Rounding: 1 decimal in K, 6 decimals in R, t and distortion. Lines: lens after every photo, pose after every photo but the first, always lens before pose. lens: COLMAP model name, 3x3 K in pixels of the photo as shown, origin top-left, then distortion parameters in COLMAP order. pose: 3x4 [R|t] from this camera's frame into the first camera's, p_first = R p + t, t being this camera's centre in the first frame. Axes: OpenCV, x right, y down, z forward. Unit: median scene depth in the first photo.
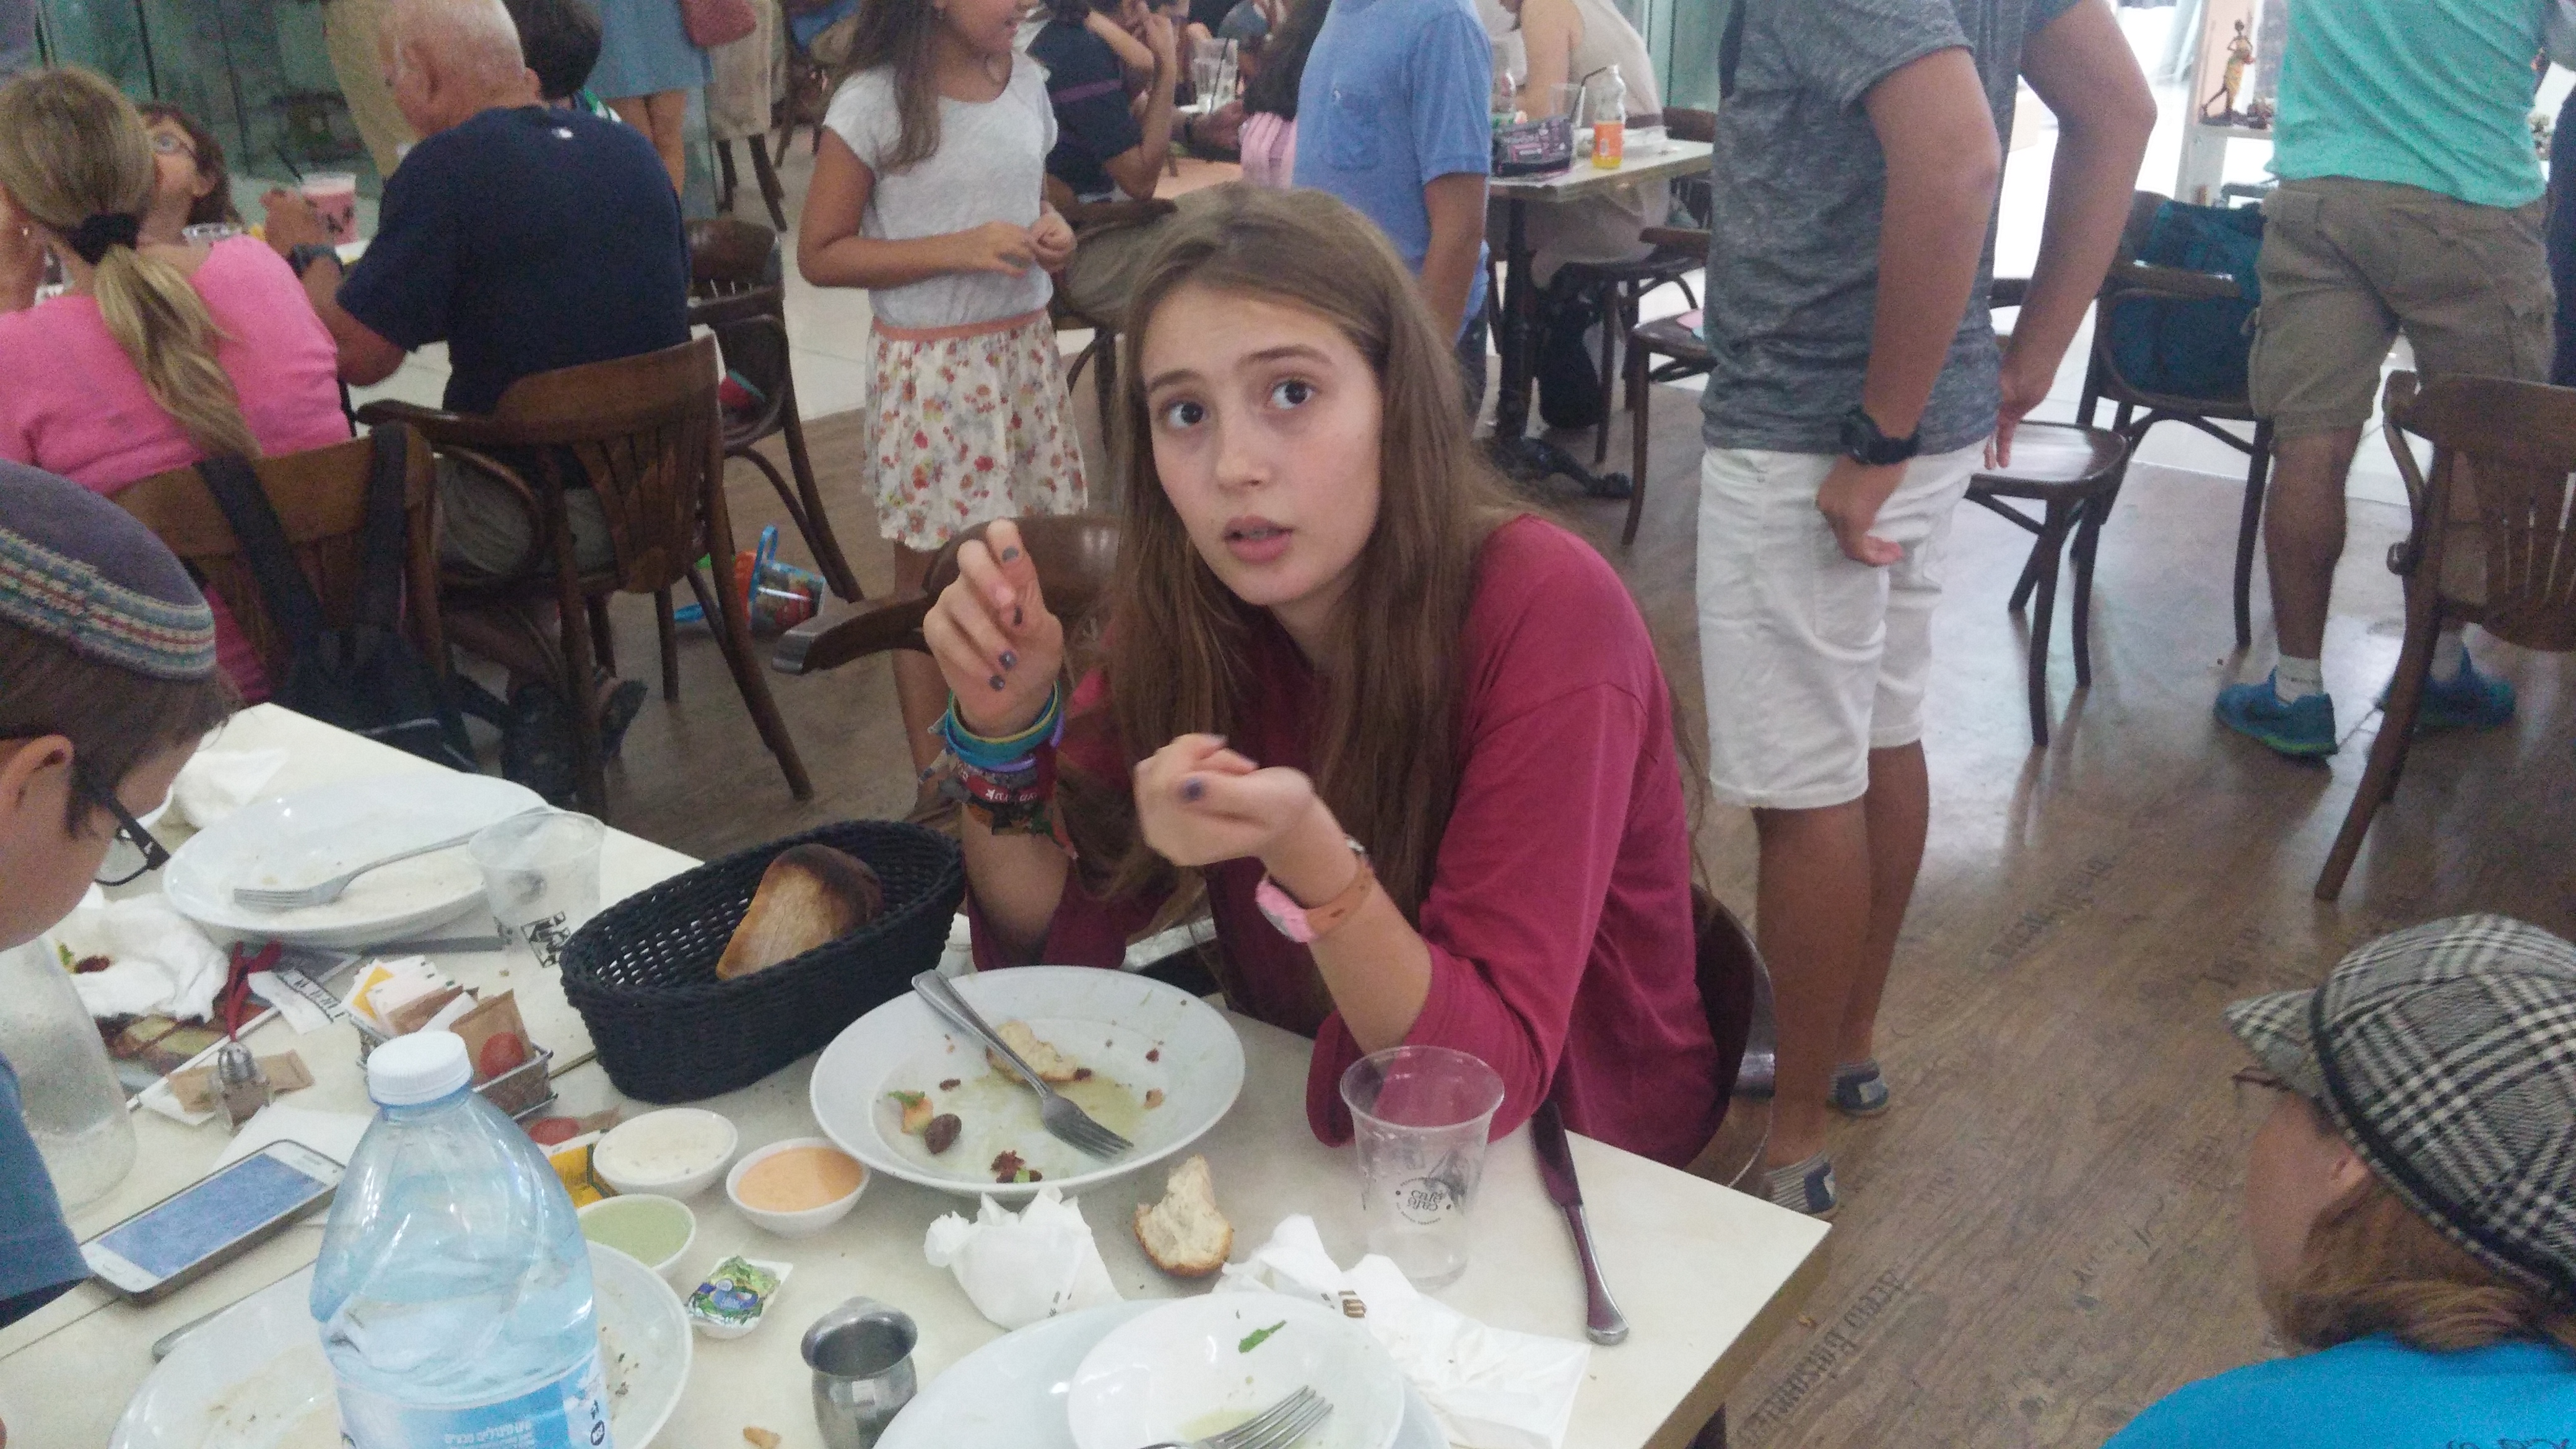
lens RADIAL K [[2267.5, 0, 1300.2], [0, 2267.5, 716.6], [0, 0, 1]] dist [0.060138, -0.034926]
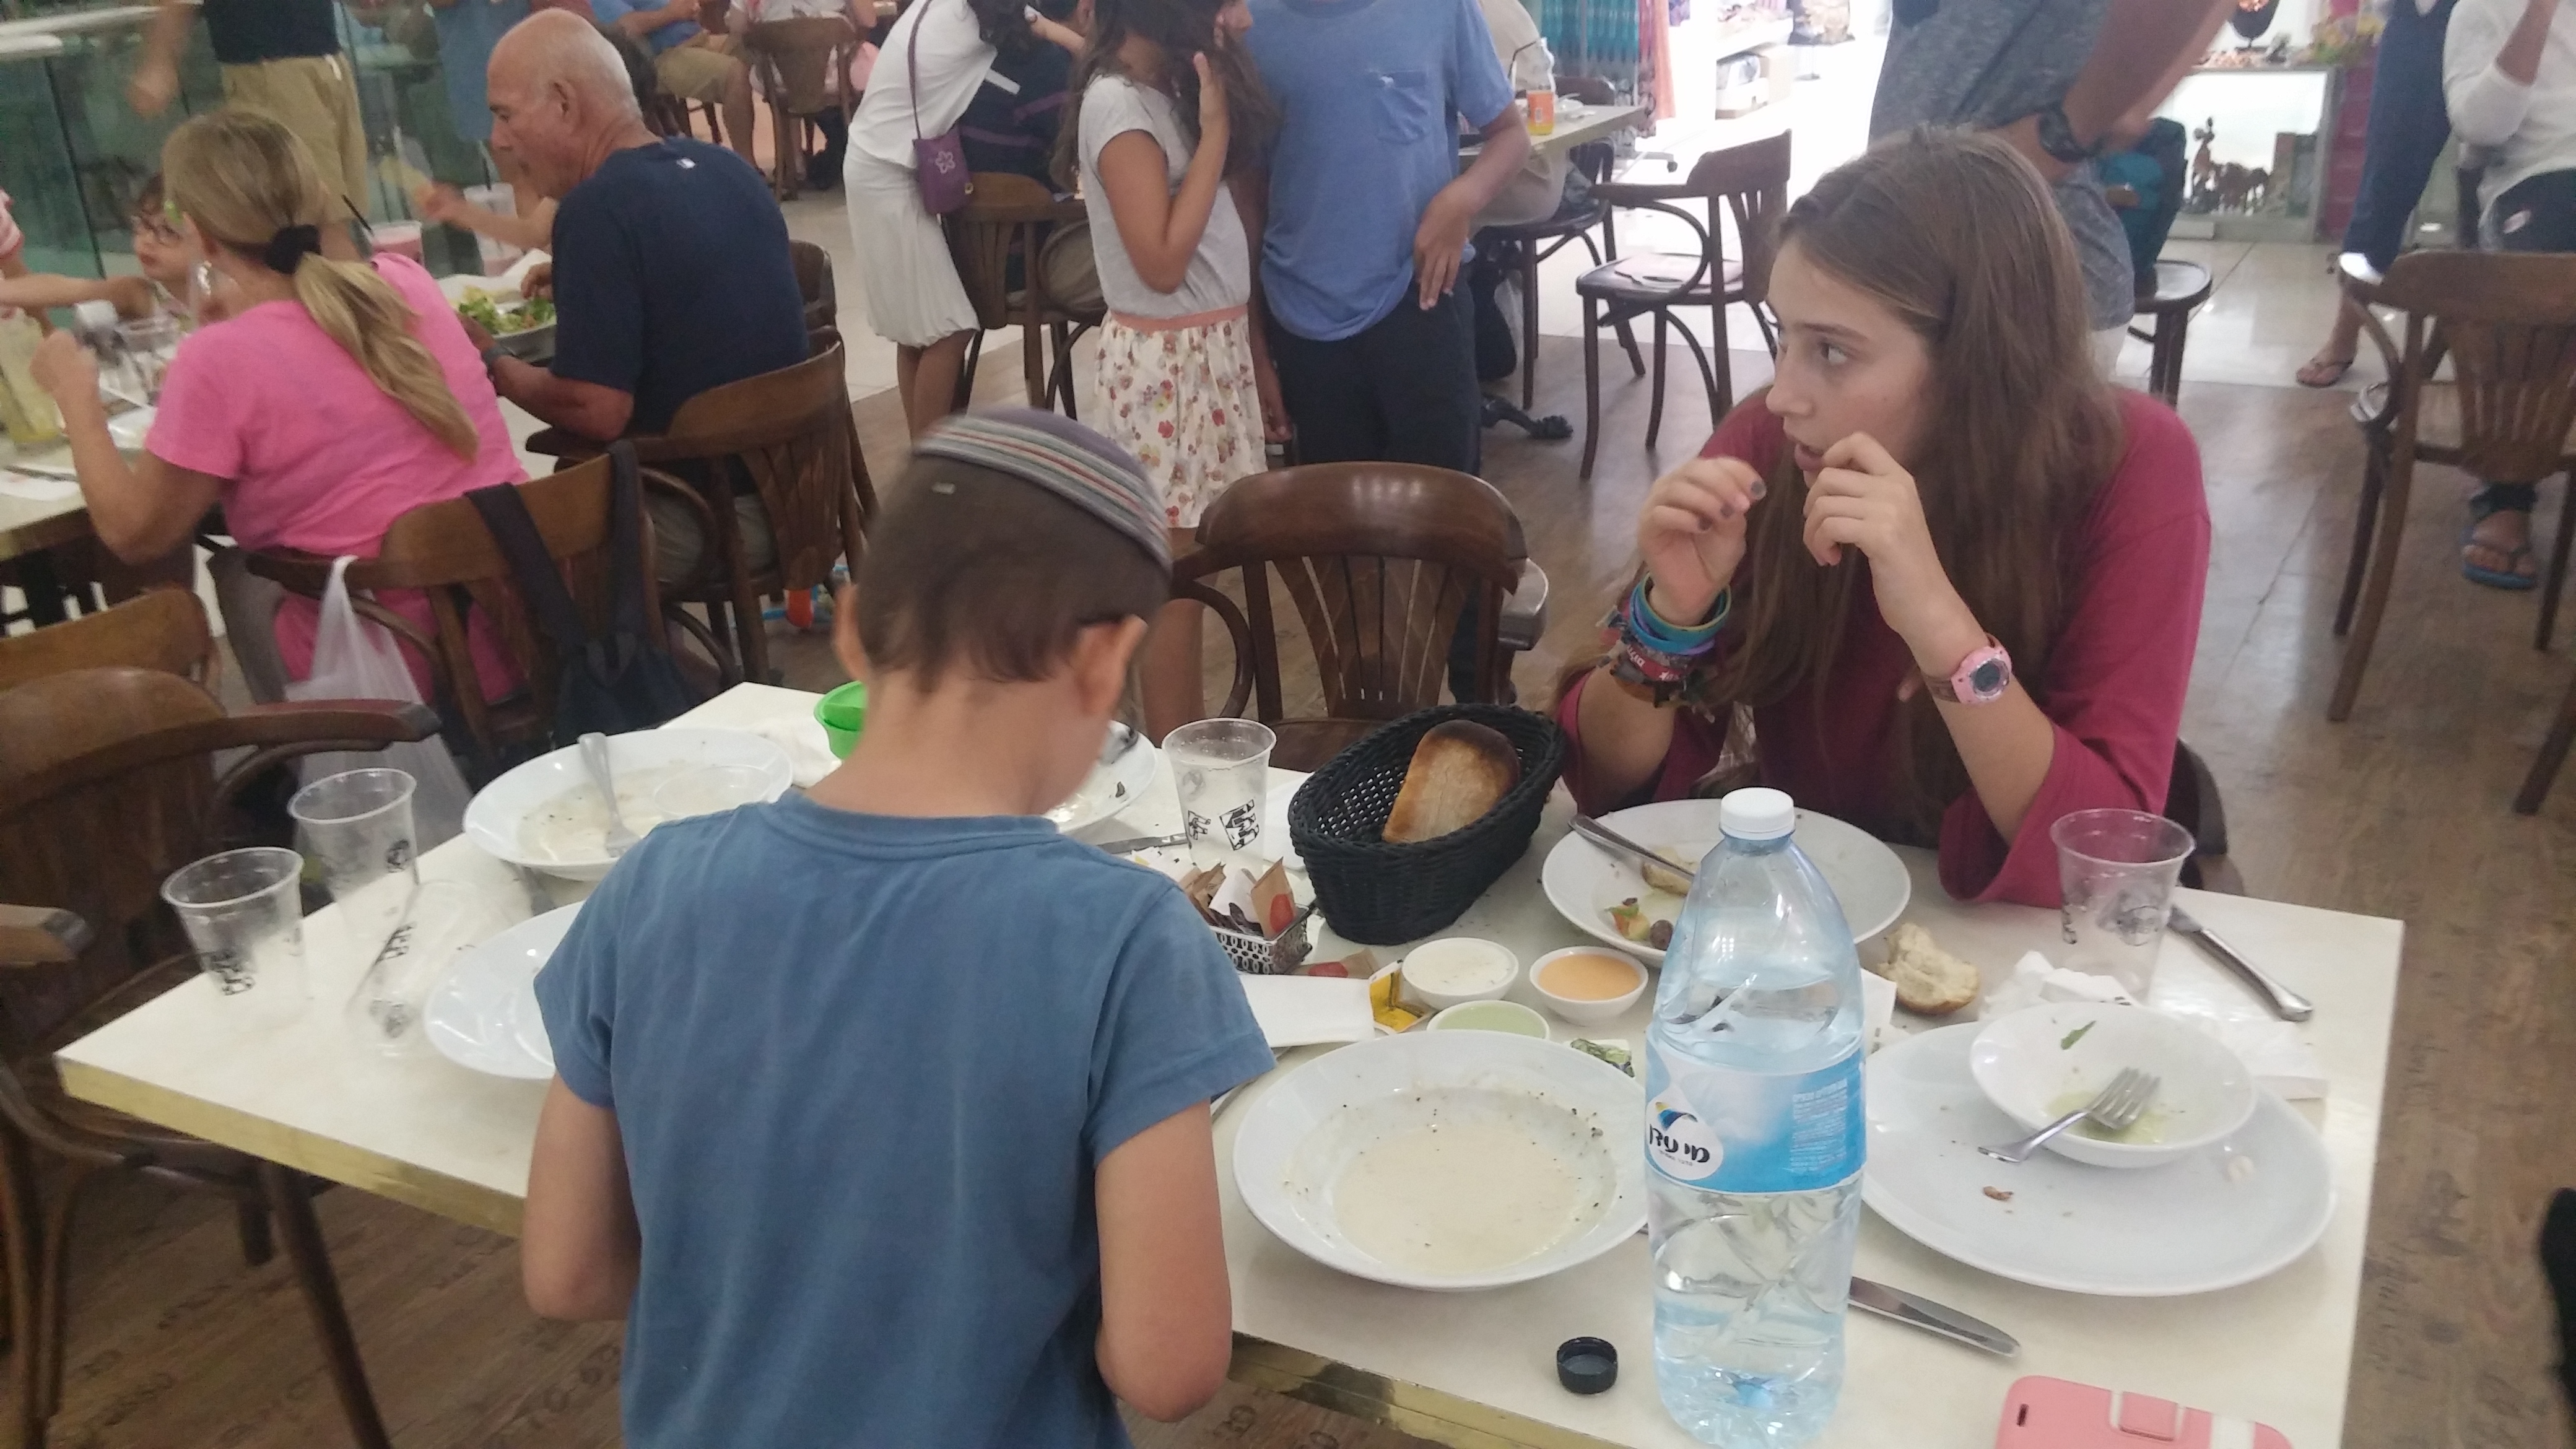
lens RADIAL K [[2191.2, 0, 1285.8], [0, 2191.2, 728.2], [0, 0, 1]] dist [0.060427, -0.065007]
pose [[0.988594, -0.100573, 0.112104, -0.199576], [0.098972, 0.994894, 0.019768, 0.013493], [-0.113519, -0.008448, 0.993500, -0.053191]]
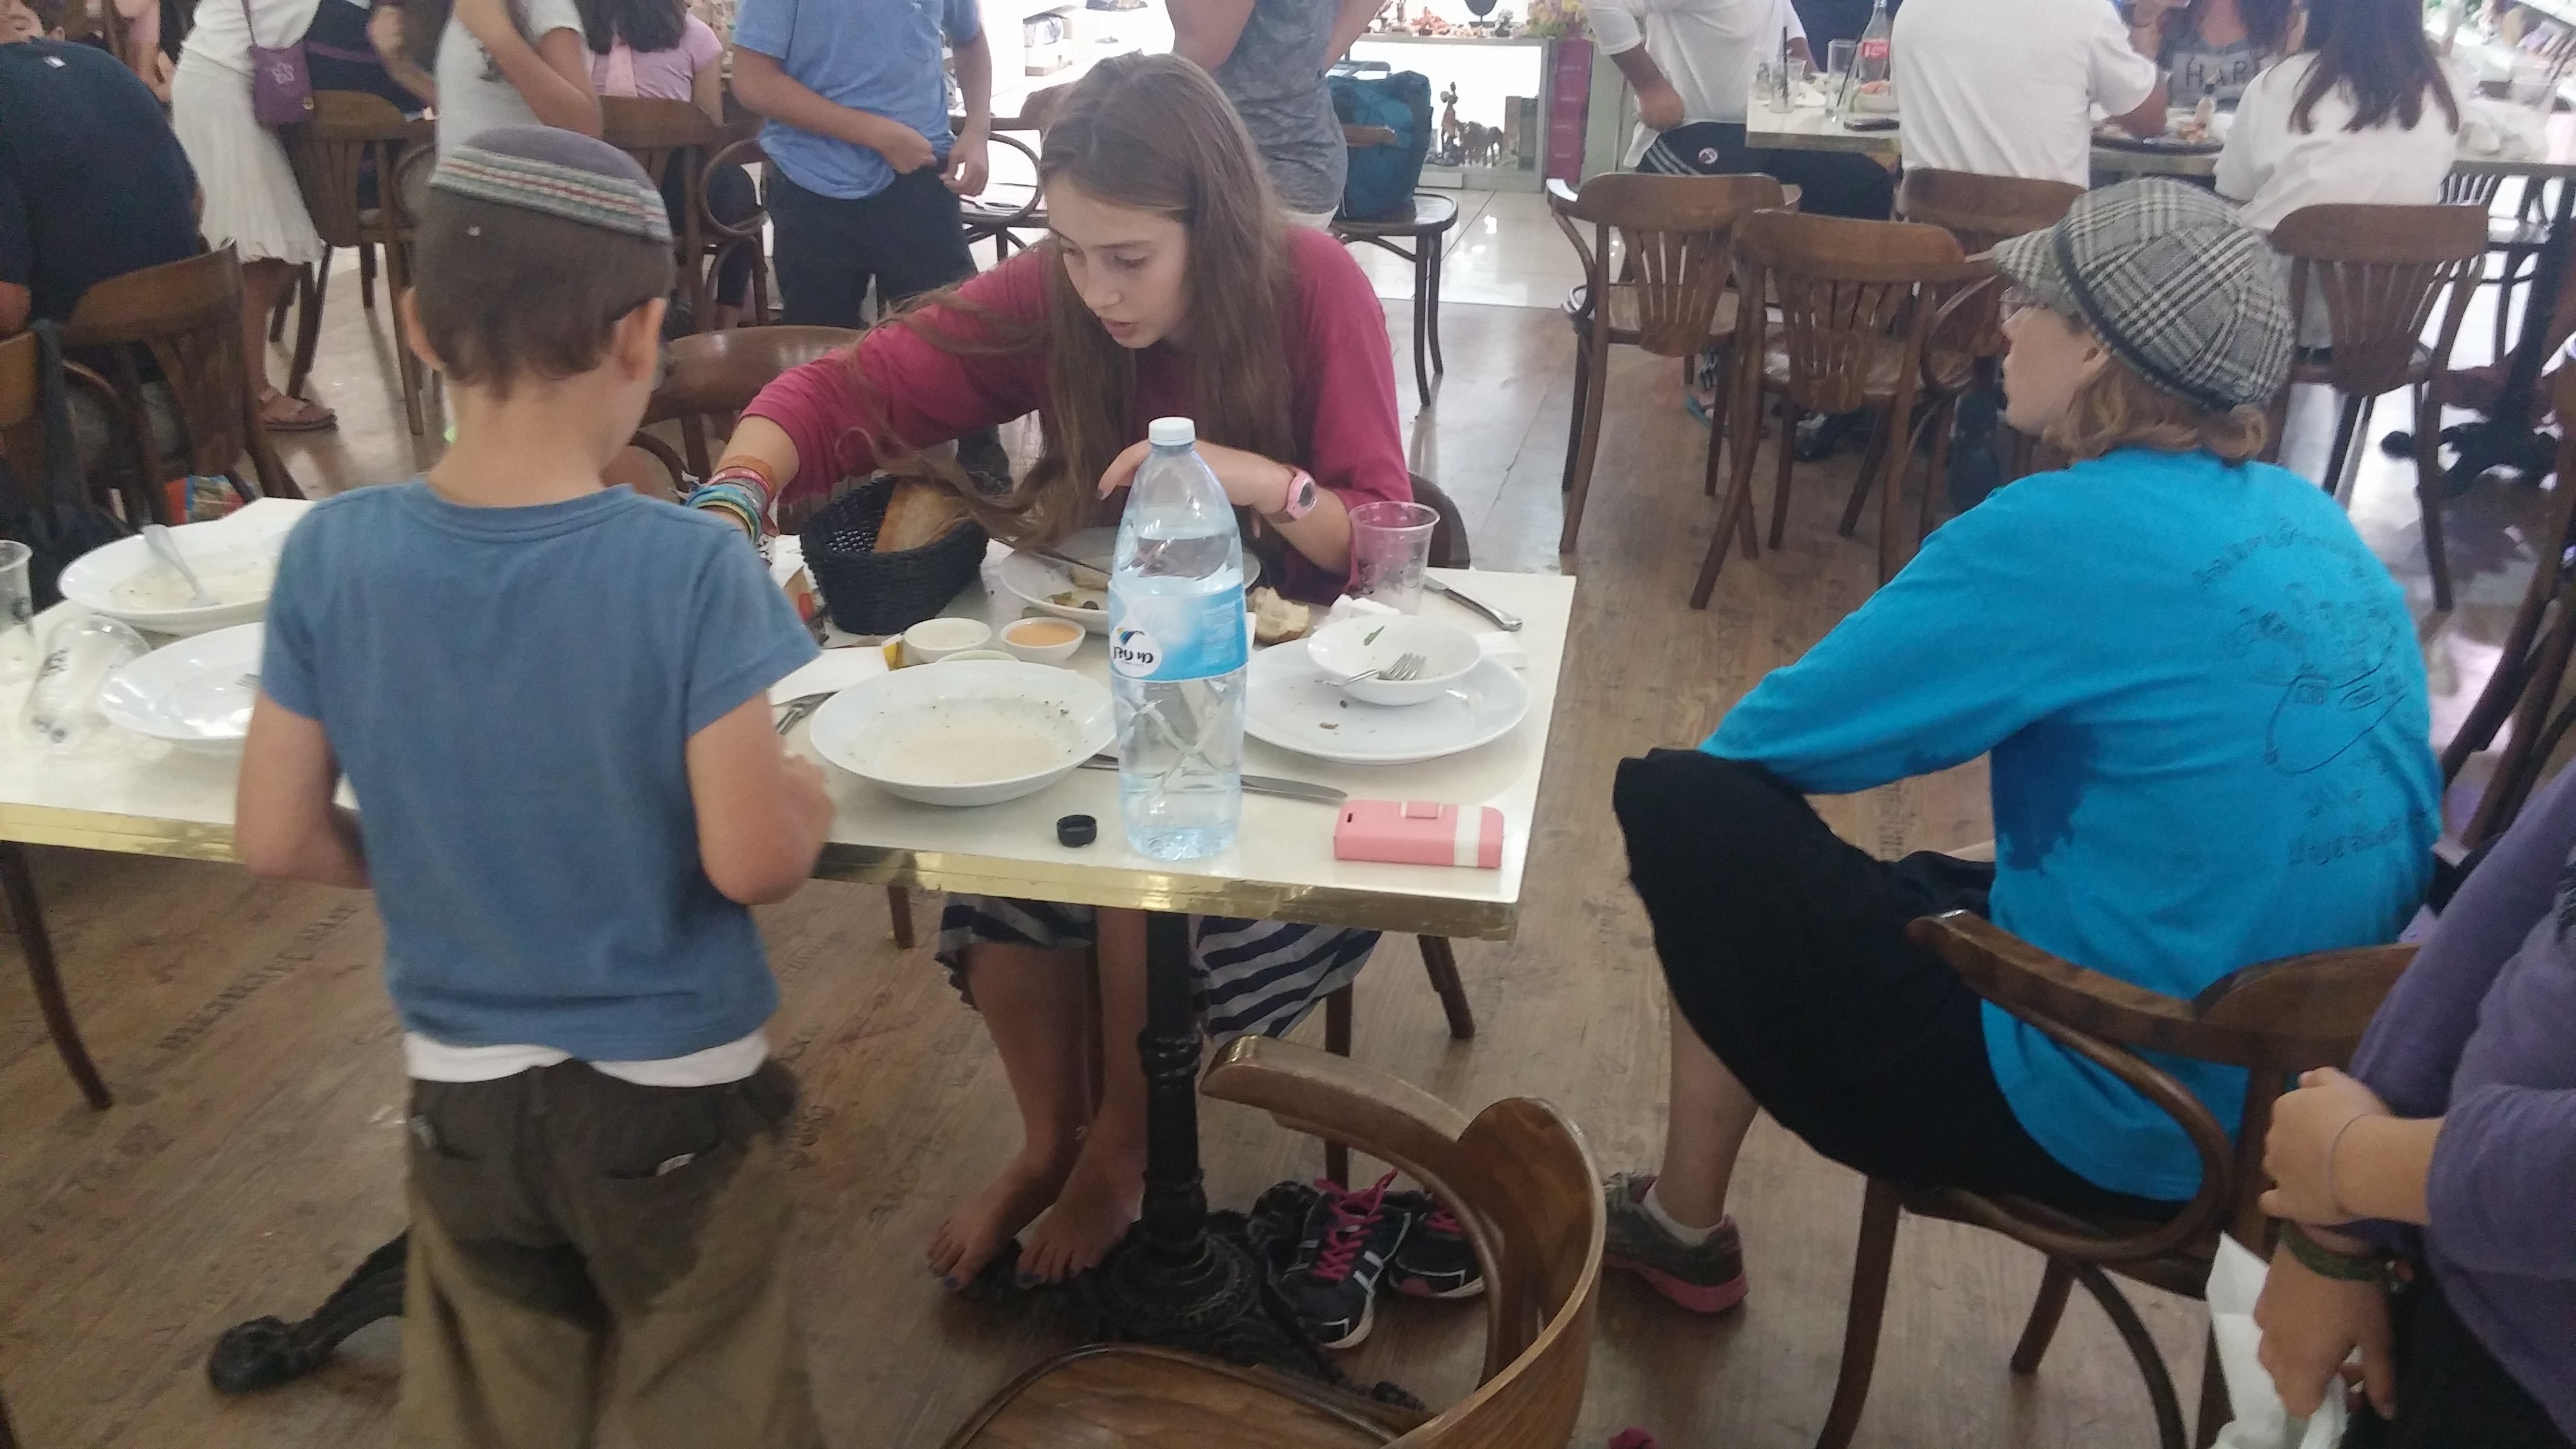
lens RADIAL K [[2191.2, 0, 1301.3], [0, 2191.2, 734.6], [0, 0, 1]] dist [0.060427, -0.065007]
pose [[0.900778, -0.165853, 0.401362, -0.283871], [0.148774, 0.986128, 0.073600, 0.074528], [-0.408001, -0.006585, 0.912958, -0.216365]]
